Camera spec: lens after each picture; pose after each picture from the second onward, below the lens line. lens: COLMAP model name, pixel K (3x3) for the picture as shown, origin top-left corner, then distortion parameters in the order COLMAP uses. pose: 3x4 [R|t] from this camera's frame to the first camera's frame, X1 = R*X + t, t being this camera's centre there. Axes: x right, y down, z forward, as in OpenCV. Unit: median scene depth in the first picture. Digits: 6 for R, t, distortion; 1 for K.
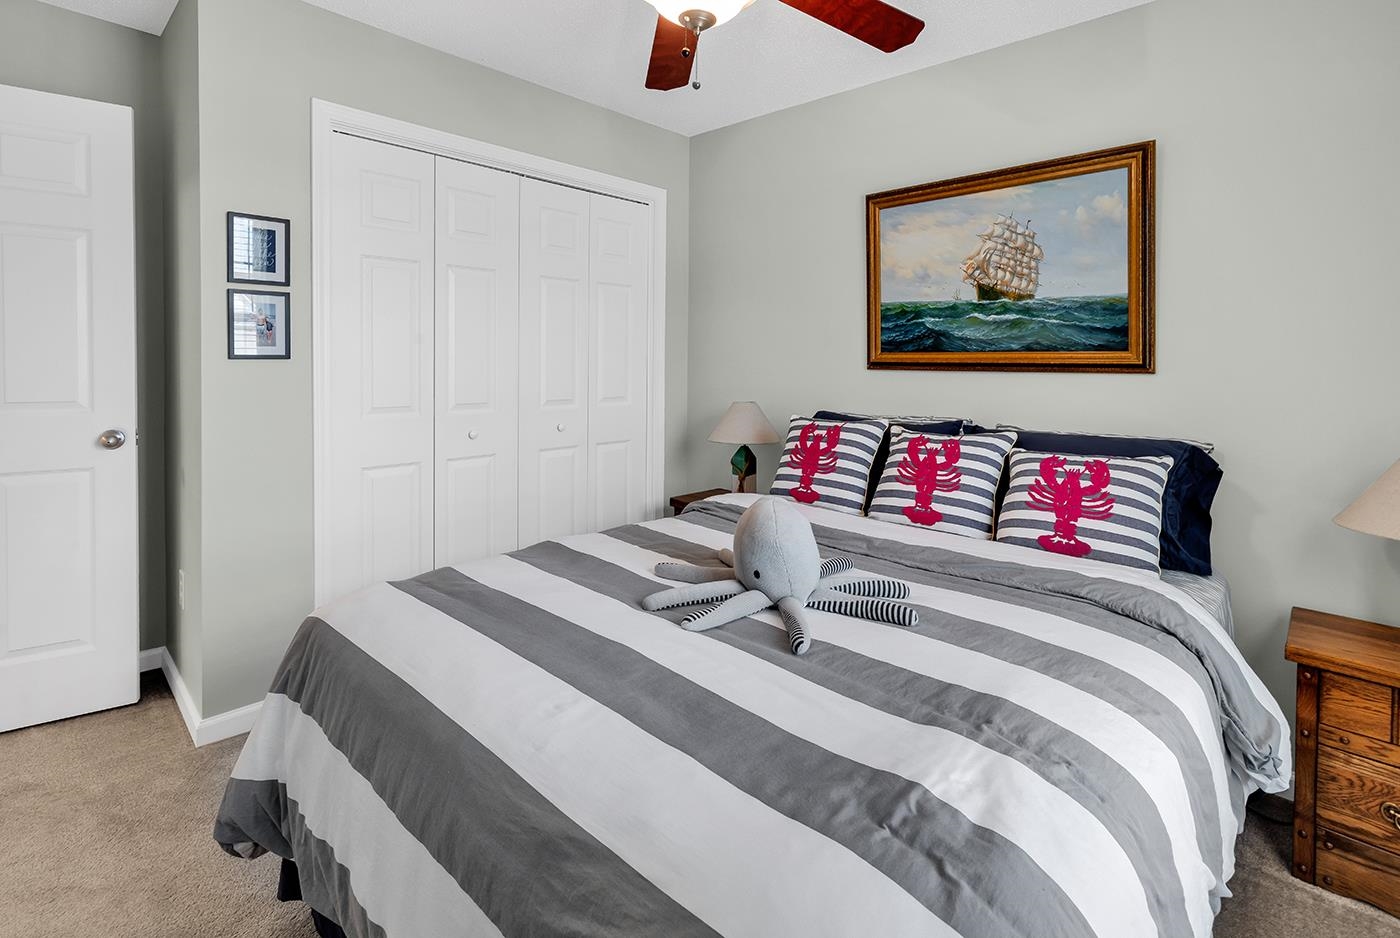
lens RADIAL K [[636.6, 0, 709.4], [0, 636.6, 461.0], [0, 0, 1]] dist [0.003709, 0.000312]
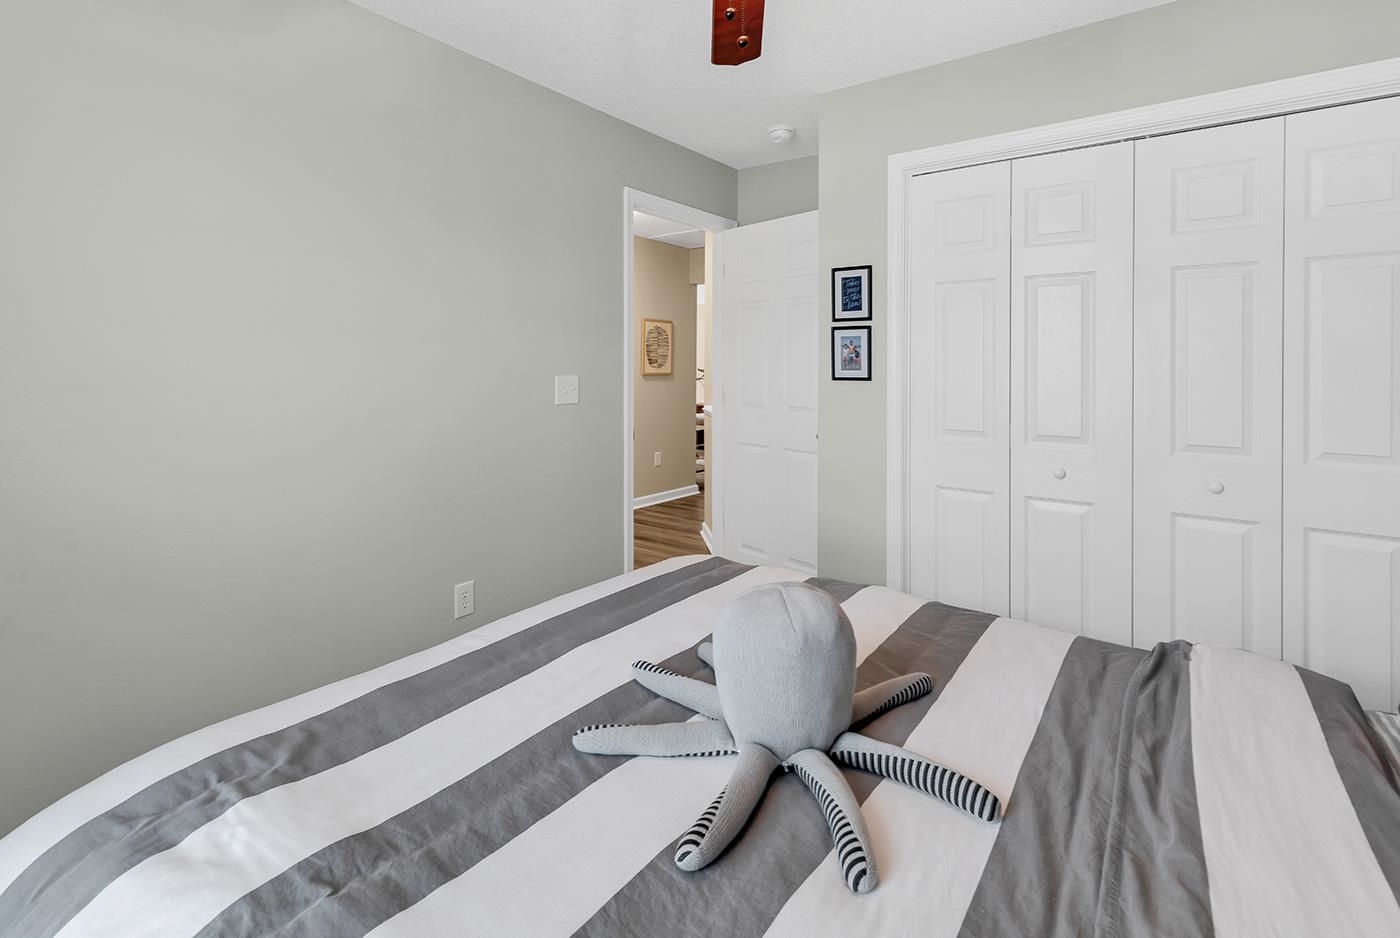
lens RADIAL K [[636.6, 0, 709.4], [0, 636.6, 461.0], [0, 0, 1]] dist [0.003709, 0.000312]
pose [[0.148350, 0.128970, -0.980489, 0.515310], [-0.170505, 0.979948, 0.103101, -0.089274], [0.974125, 0.151883, 0.167365, 0.560271]]
